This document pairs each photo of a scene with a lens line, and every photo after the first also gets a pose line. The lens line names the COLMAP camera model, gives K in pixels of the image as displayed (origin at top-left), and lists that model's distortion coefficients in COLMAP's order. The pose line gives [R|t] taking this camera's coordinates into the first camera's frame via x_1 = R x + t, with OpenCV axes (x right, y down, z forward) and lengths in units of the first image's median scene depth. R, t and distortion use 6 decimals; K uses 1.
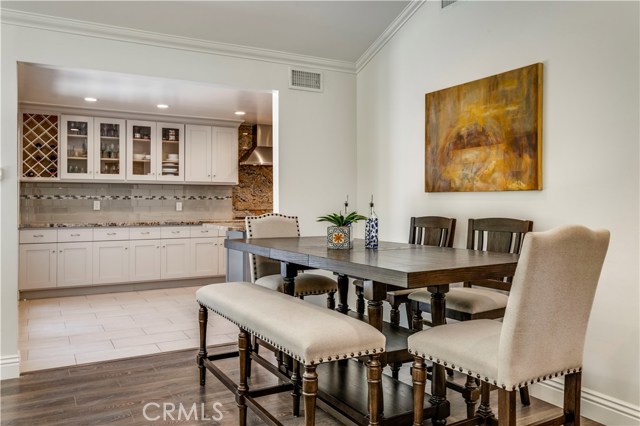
lens RADIAL K [[489.4, 0, 325.7], [0, 489.4, 212.2], [0, 0, 1]] dist [-0.030414, 0.014622]
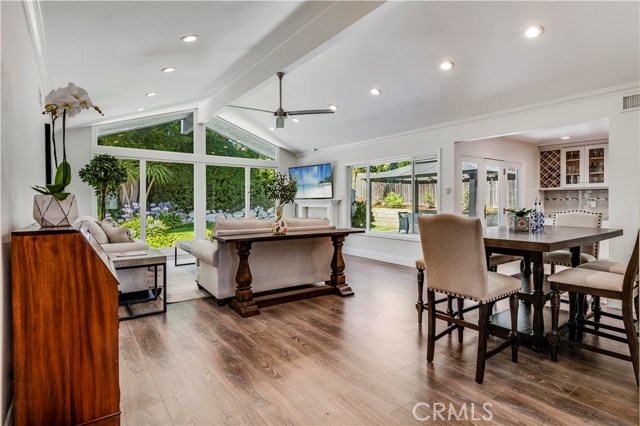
lens RADIAL K [[343.2, 0, 328.3], [0, 343.2, 204.5], [0, 0, 1]] dist [0.021843, -0.004649]
pose [[0.101536, 0.006988, -0.994807, 0.517715], [-0.023850, 0.999705, 0.004588, -0.000442], [0.994546, 0.023260, 0.101673, 0.108701]]
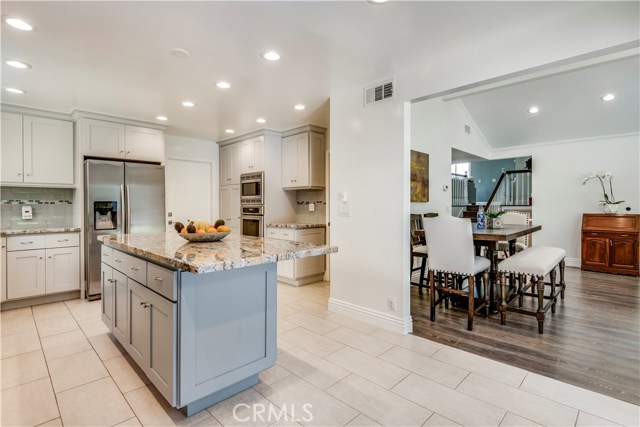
lens RADIAL K [[313.6, 0, 320.1], [0, 313.6, 212.9], [0, 0, 1]] dist [0.010872, -0.001874]
pose [[-0.257318, -0.013547, 0.966232, -0.455666], [0.023696, 0.999513, 0.020324, -0.015210], [-0.966036, 0.028125, -0.256872, 0.859226]]
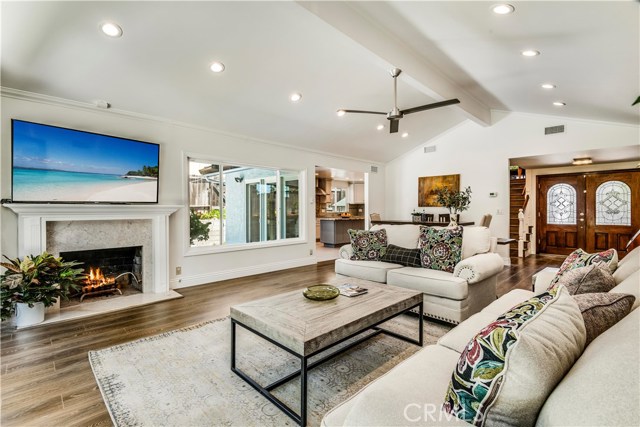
lens RADIAL K [[295.6, 0, 319.3], [0, 295.6, 209.5], [0, 0, 1]] dist [0.038598, -0.000535]
pose [[0.971083, -0.000310, 0.238741, -0.547052], [0.005627, 0.999751, -0.021589, 0.010789], [-0.238675, 0.022308, 0.970843, -0.470968]]
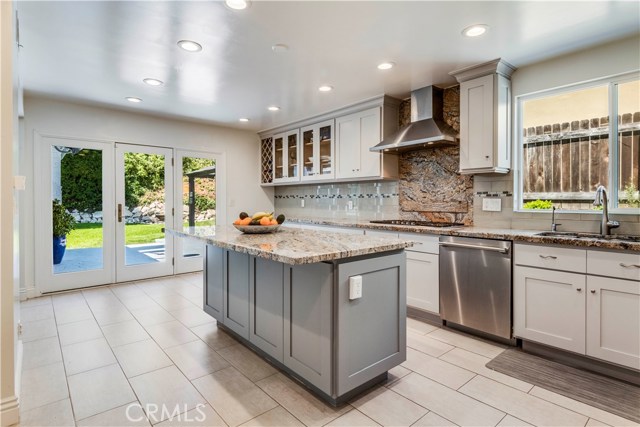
lens RADIAL K [[343.2, 0, 321.0], [0, 343.2, 206.4], [0, 0, 1]] dist [0.021843, -0.004649]
pose [[0.169466, 0.016333, -0.985401, 0.412493], [-0.022489, 0.999666, 0.012702, -0.019152], [0.985279, 0.020008, 0.169777, 0.958826]]
